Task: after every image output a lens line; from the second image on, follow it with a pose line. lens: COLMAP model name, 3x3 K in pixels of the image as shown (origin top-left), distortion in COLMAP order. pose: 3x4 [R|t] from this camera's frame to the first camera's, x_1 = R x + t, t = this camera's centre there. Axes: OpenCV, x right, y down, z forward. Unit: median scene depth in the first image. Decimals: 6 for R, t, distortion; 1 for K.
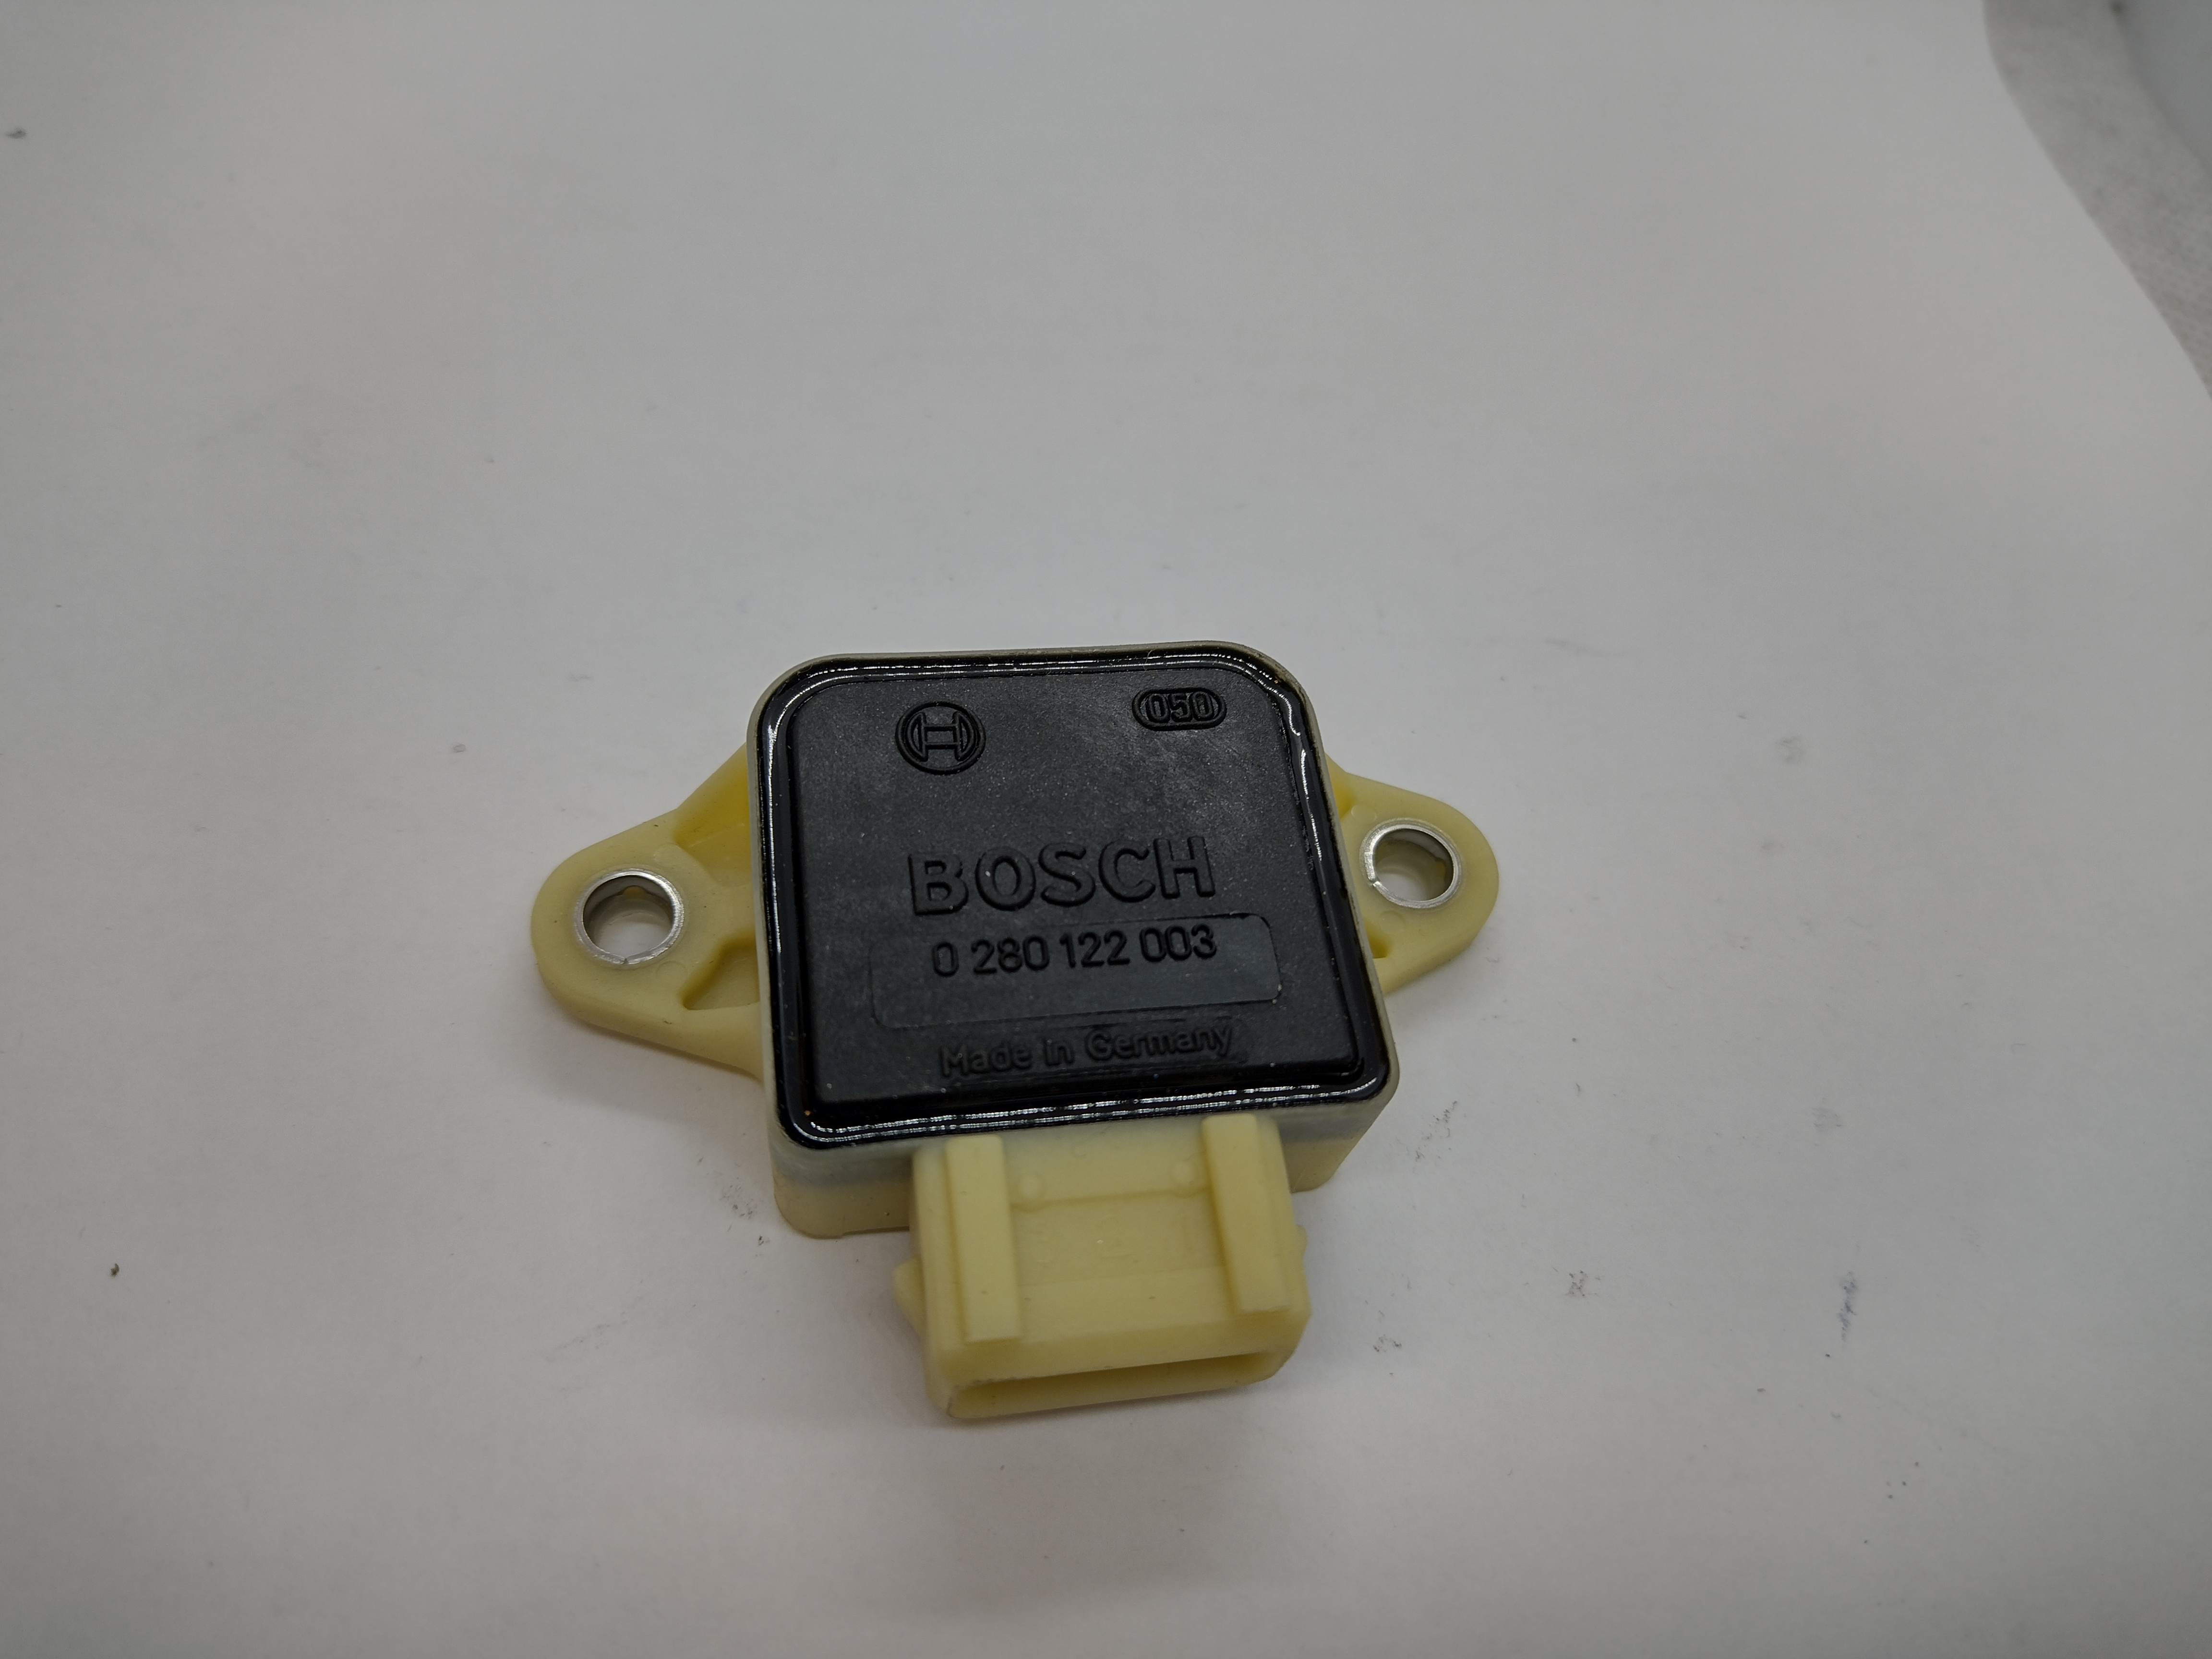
lens RADIAL K [[1739.0, 0, 1143.4], [0, 1739.0, 825.0], [0, 0, 1]] dist [-0.062483, -0.022039]
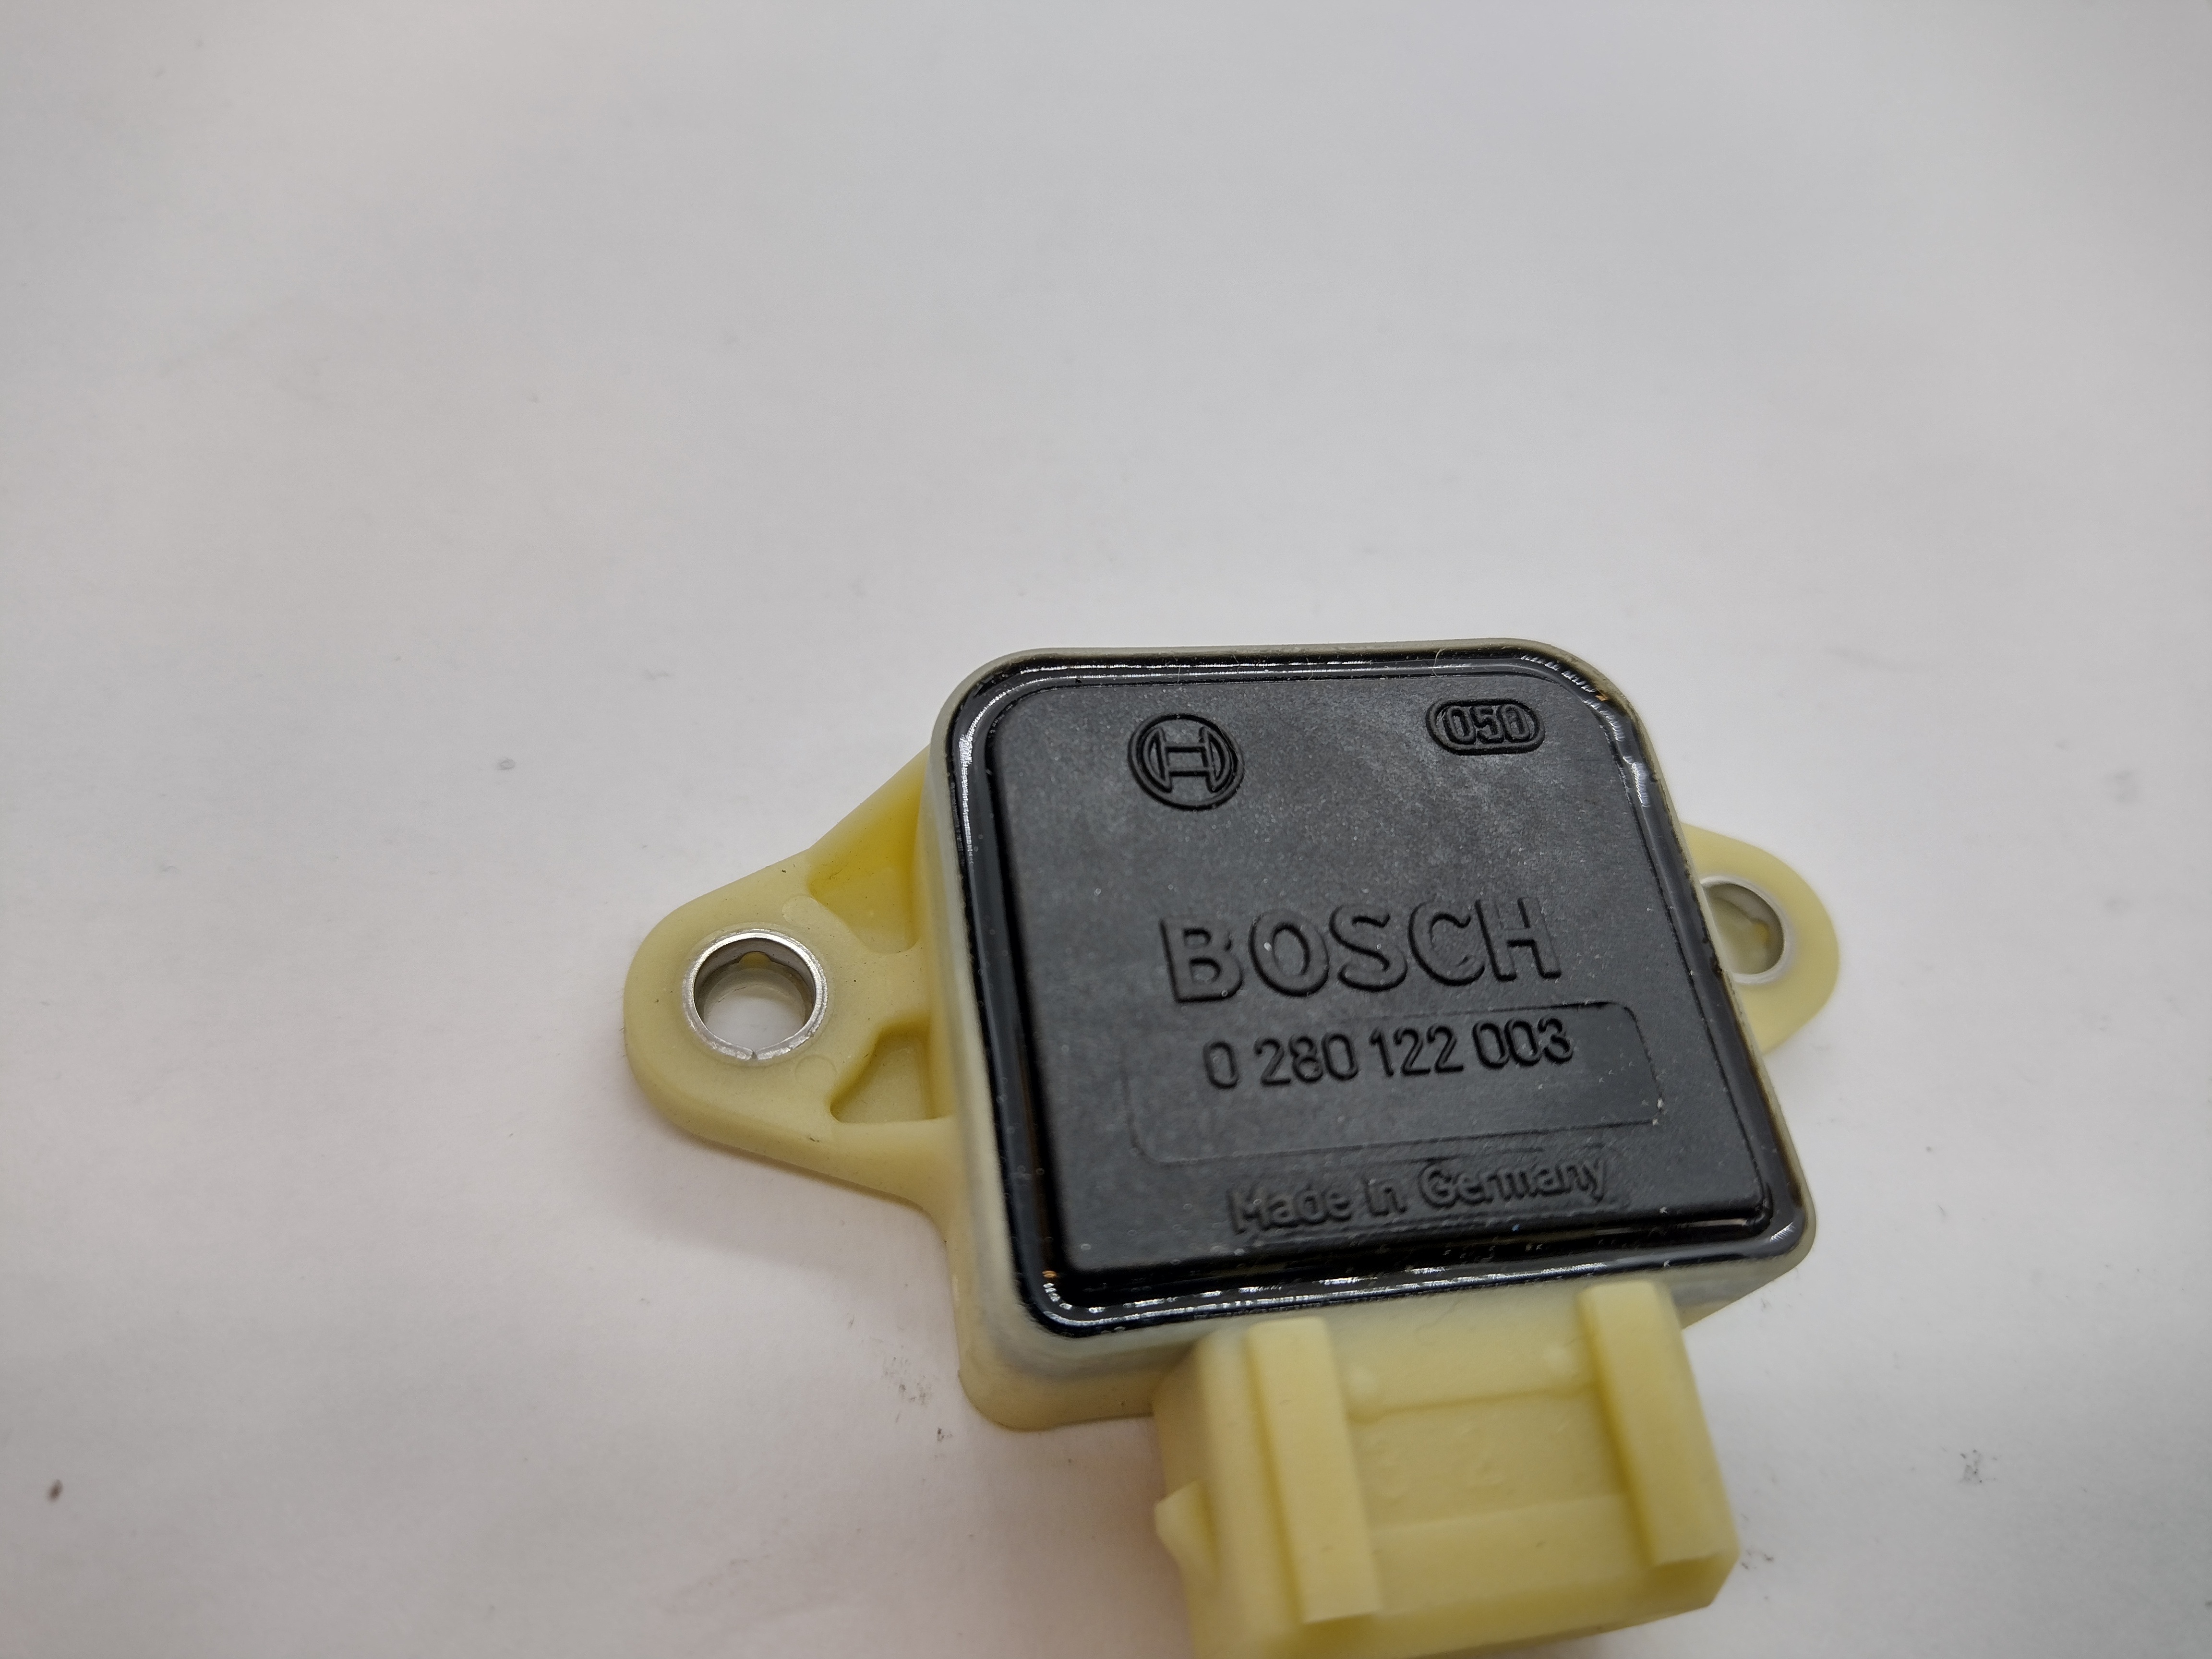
lens RADIAL K [[1739.0, 0, 1110.2], [0, 1739.0, 830.9], [0, 0, 1]] dist [-0.062483, -0.022039]
pose [[0.999381, 0.011751, 0.033164, -0.179573], [-0.011668, 0.999928, -0.002689, -0.018324], [-0.033193, 0.002301, 0.999446, 0.259143]]
